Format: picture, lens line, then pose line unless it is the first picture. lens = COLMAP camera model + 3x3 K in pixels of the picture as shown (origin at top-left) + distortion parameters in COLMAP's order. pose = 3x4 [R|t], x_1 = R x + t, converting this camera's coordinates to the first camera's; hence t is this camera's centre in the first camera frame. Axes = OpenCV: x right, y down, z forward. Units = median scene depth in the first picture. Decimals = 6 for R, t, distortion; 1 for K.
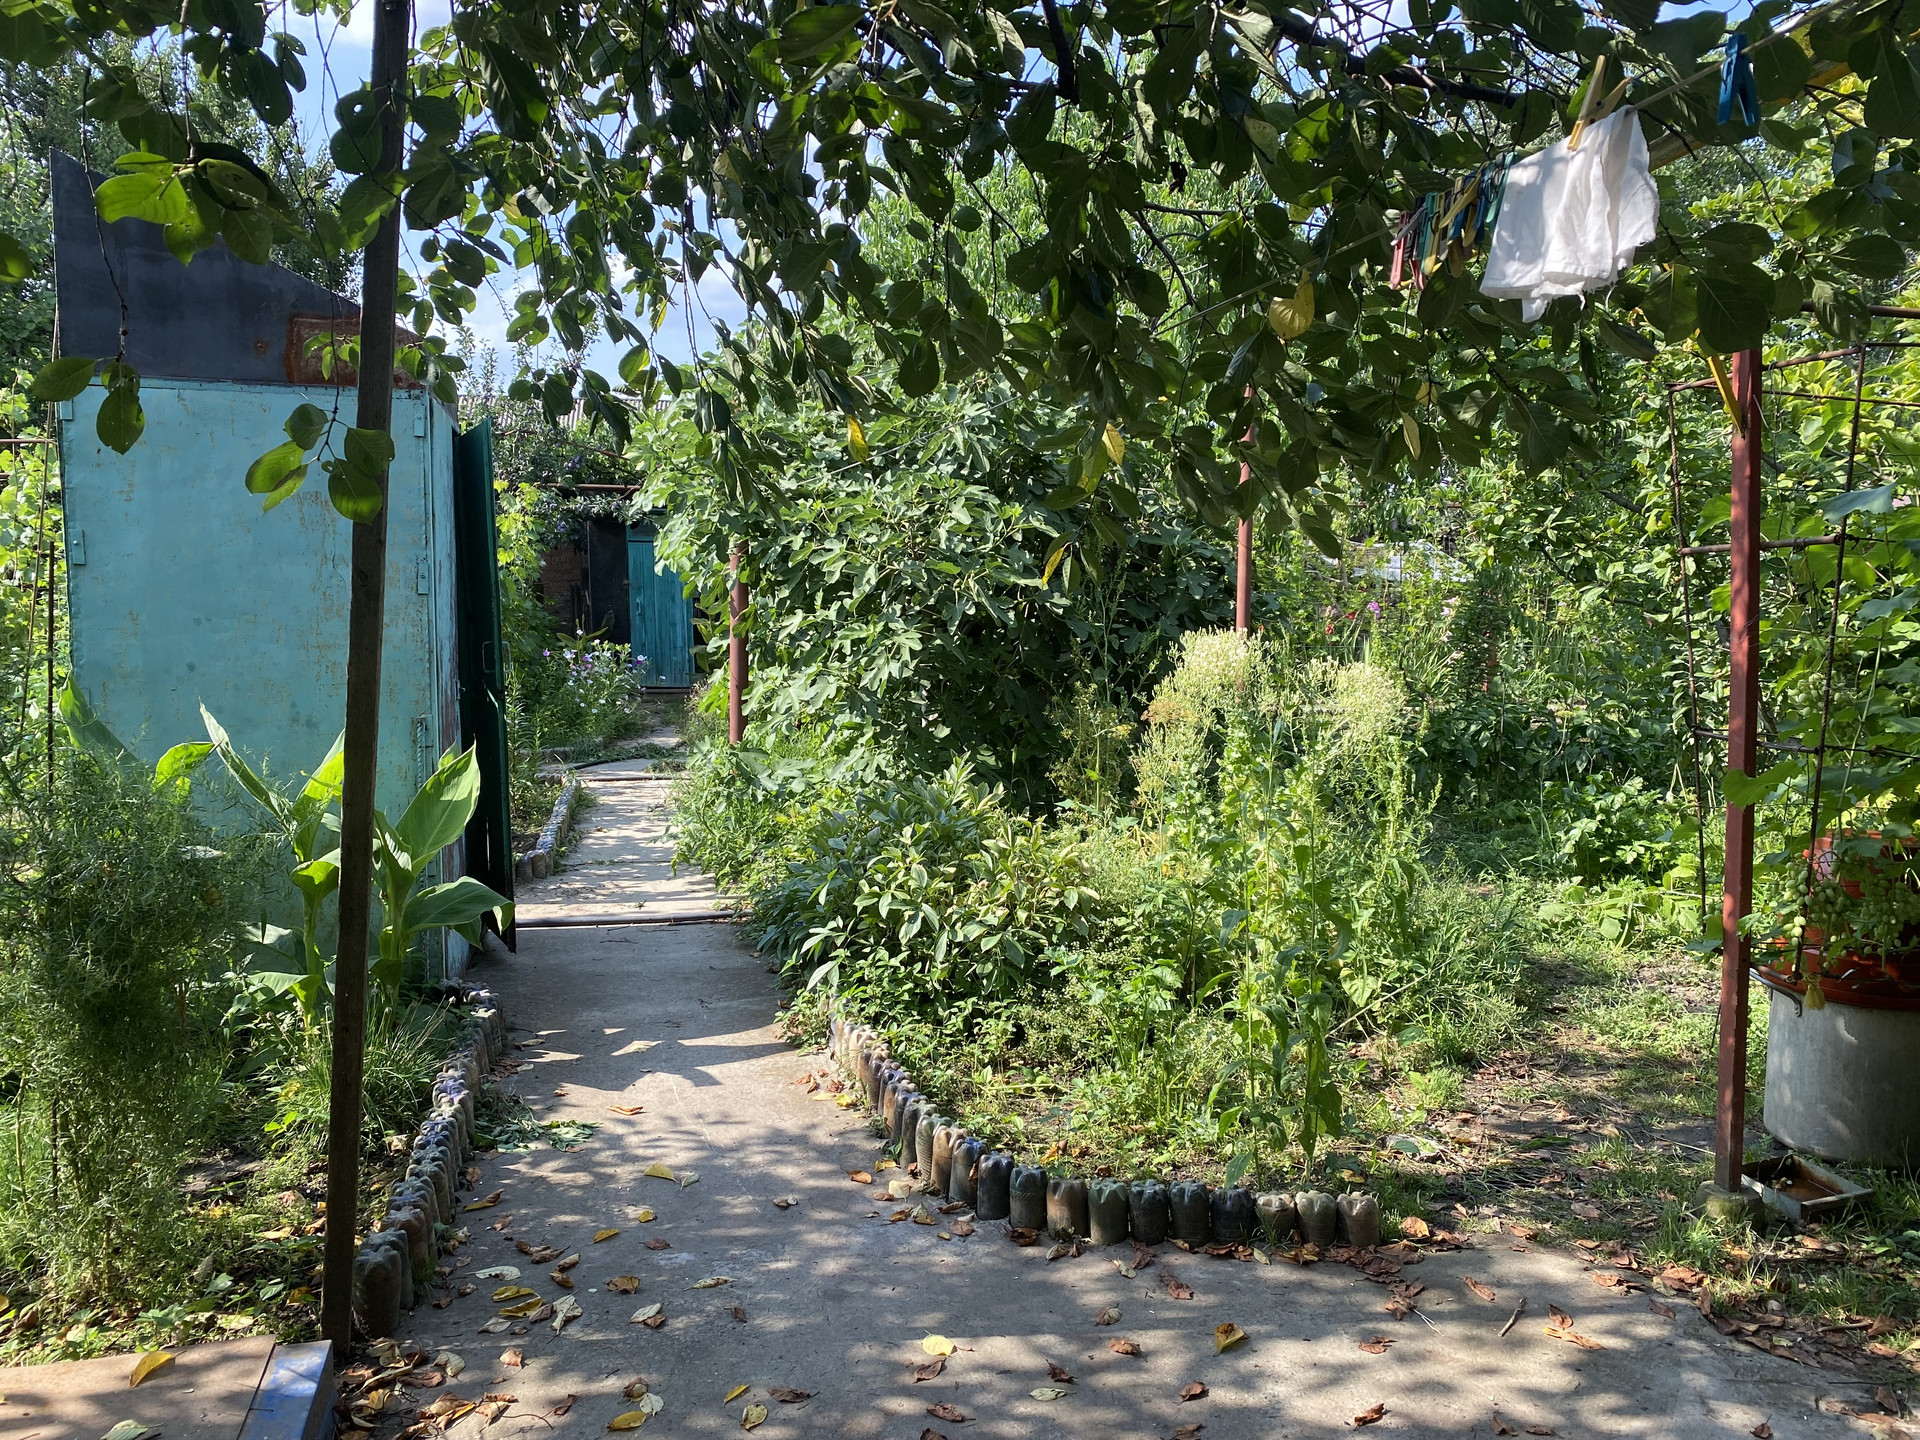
lens RADIAL K [[1444.3, 0, 959.7], [0, 1444.3, 717.9], [0, 0, 1]] dist [-0.001332, -0.010524]
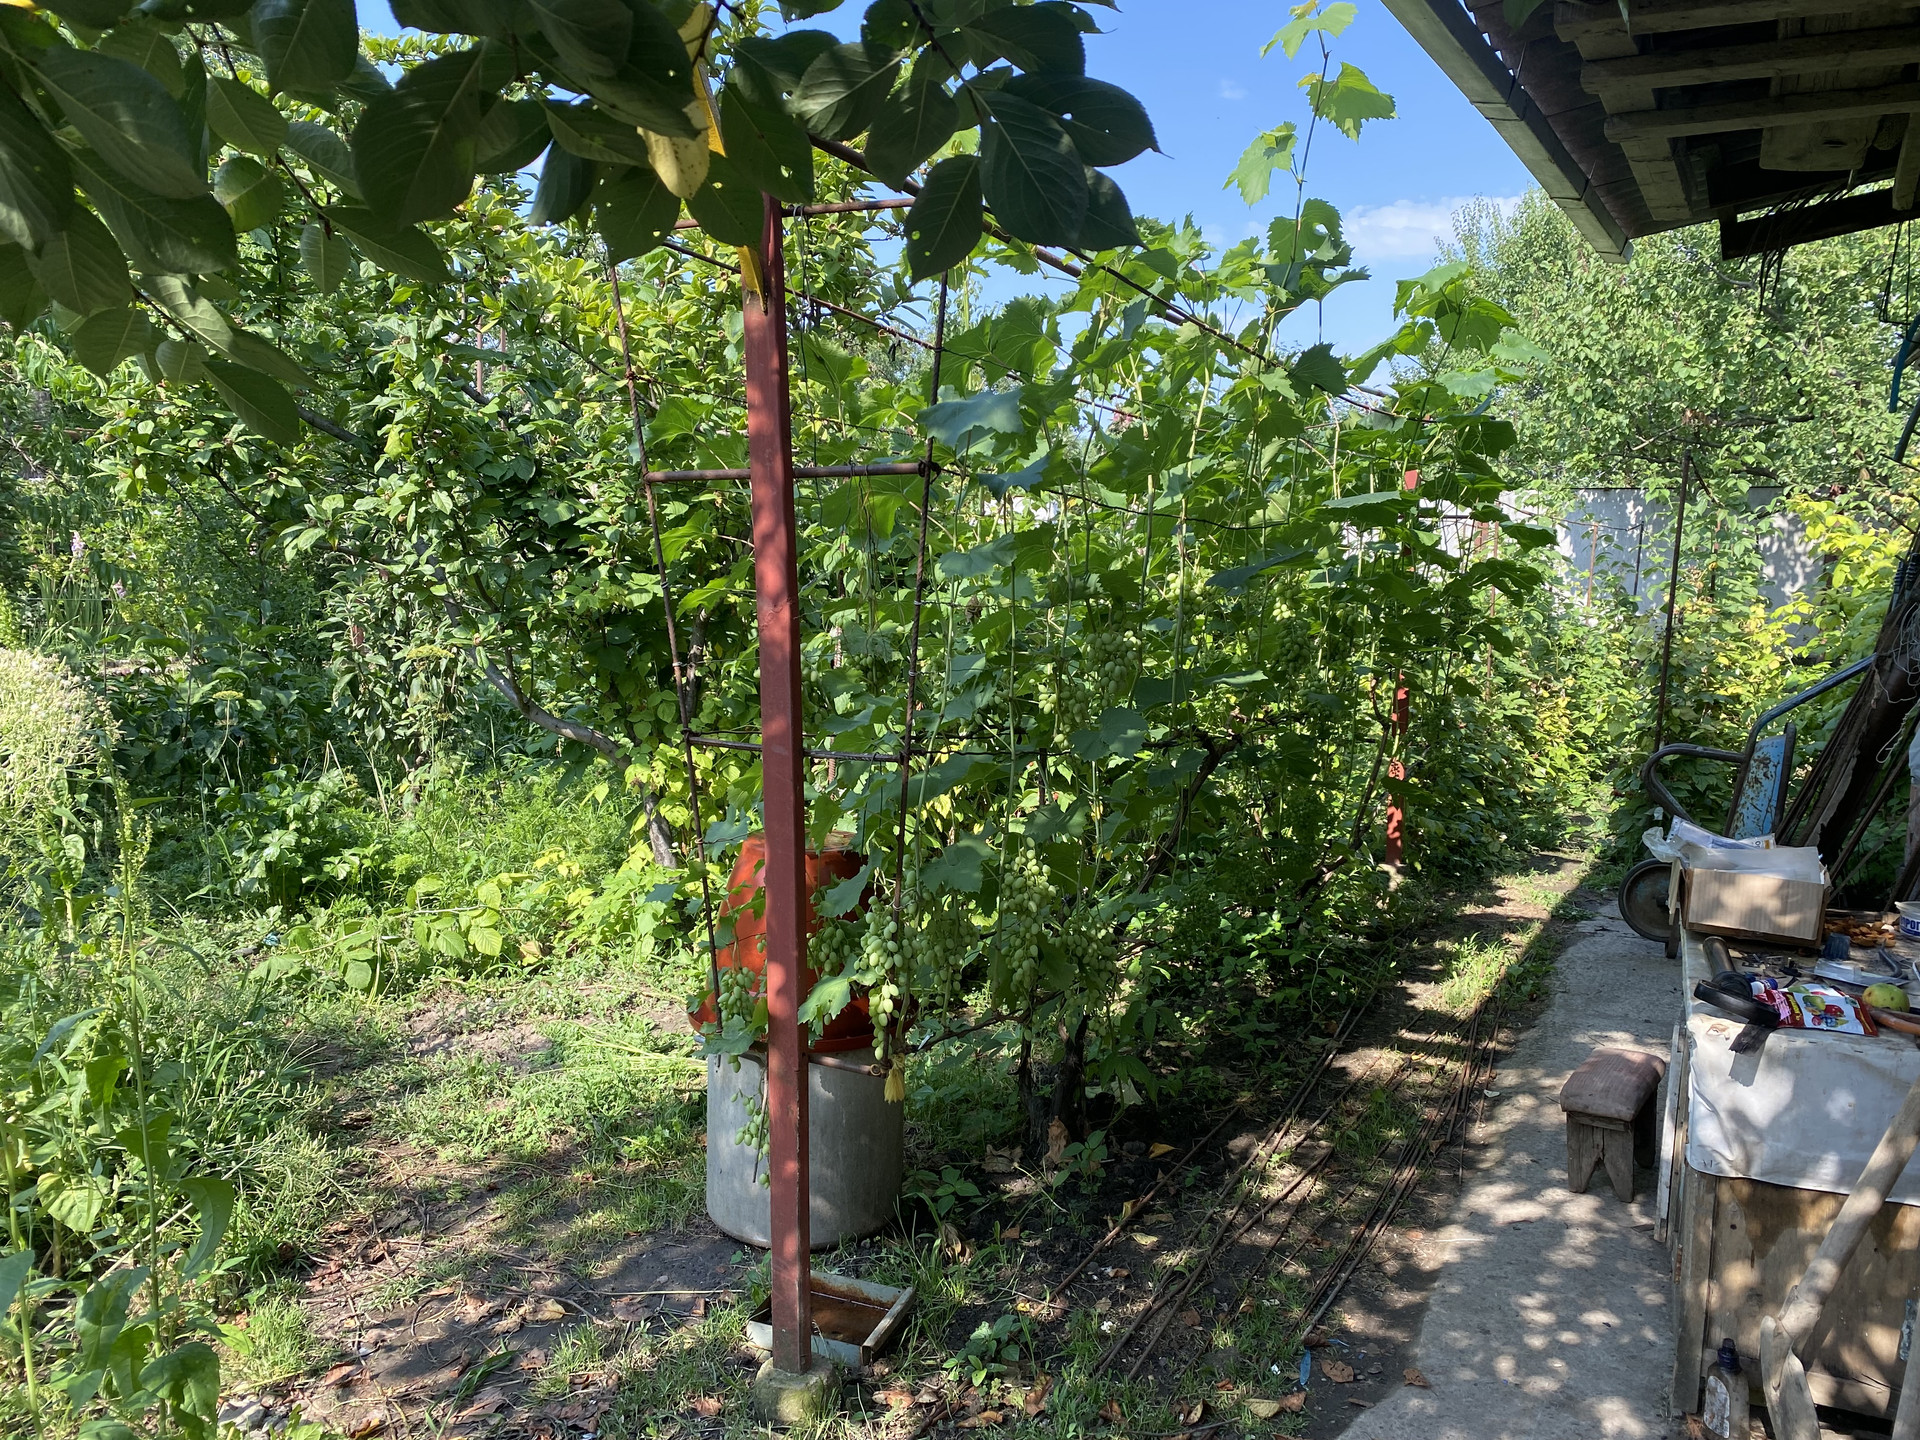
lens RADIAL K [[1444.3, 0, 963.8], [0, 1444.3, 712.5], [0, 0, 1]] dist [-0.001332, -0.010524]
pose [[0.553311, -0.085137, 0.828612, 0.005266], [0.056624, 0.996306, 0.064556, -0.024936], [-0.831048, 0.011200, 0.556088, 0.310820]]
